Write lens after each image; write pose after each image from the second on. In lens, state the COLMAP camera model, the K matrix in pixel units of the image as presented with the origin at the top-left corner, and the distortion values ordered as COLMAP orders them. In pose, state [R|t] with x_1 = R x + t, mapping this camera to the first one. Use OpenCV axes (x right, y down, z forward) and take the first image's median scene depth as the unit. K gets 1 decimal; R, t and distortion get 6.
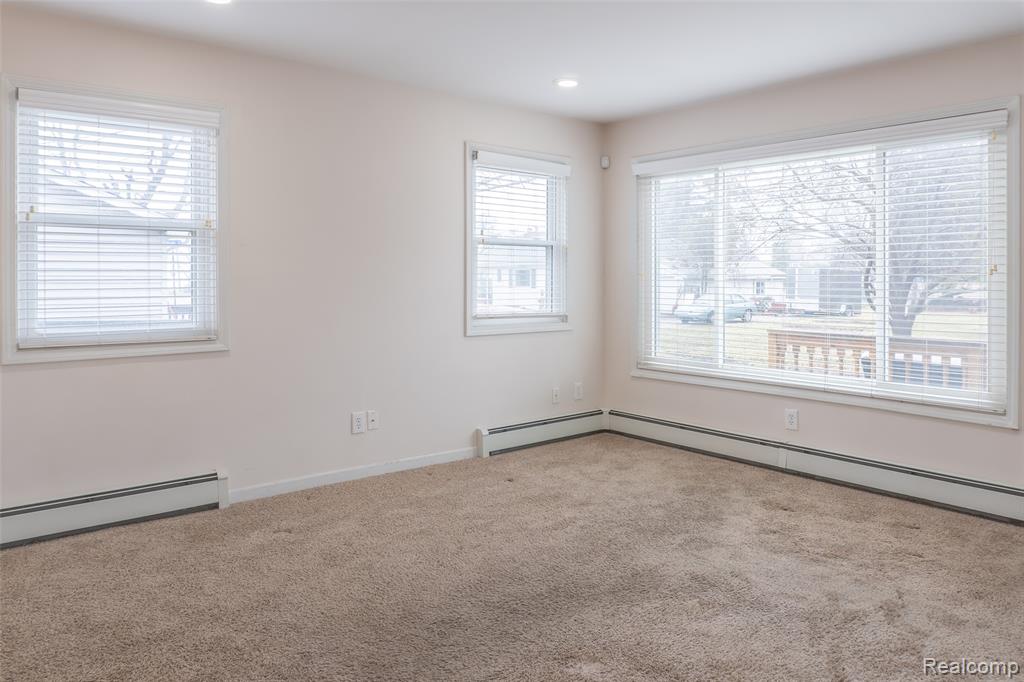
lens RADIAL K [[722.5, 0, 515.0], [0, 722.5, 277.5], [0, 0, 1]] dist [-0.009245, -0.002867]
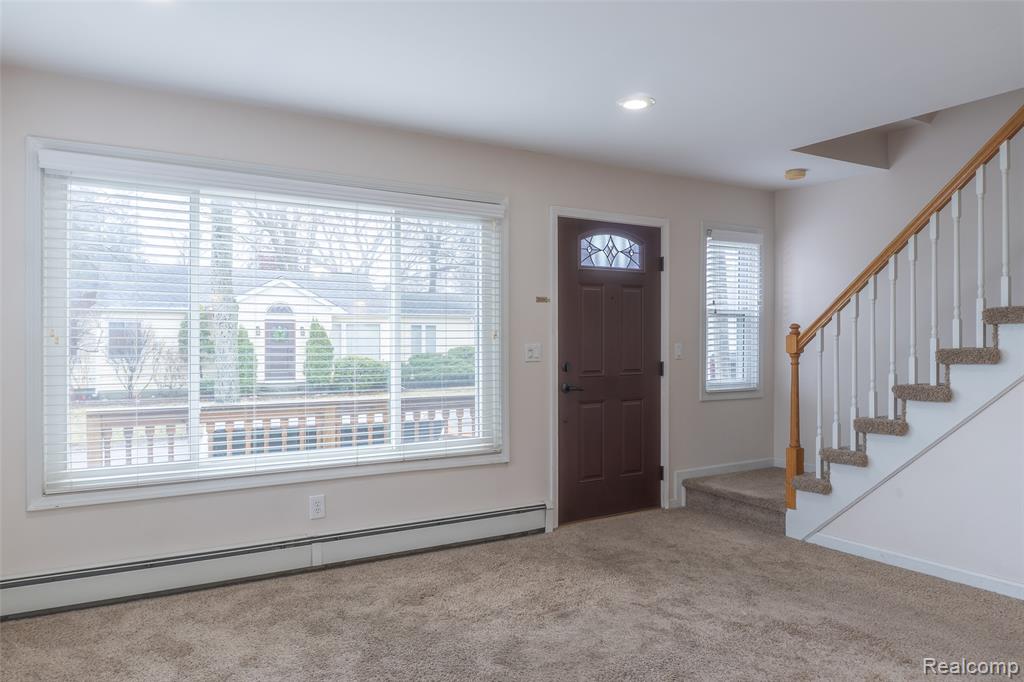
lens RADIAL K [[708.7, 0, 513.3], [0, 708.7, 346.3], [0, 0, 1]] dist [-0.018652, 0.000177]
pose [[0.138144, -0.011238, 0.990348, -0.451219], [-0.001896, 0.999931, 0.011612, -0.005241], [-0.990410, -0.003482, 0.138113, 0.707141]]
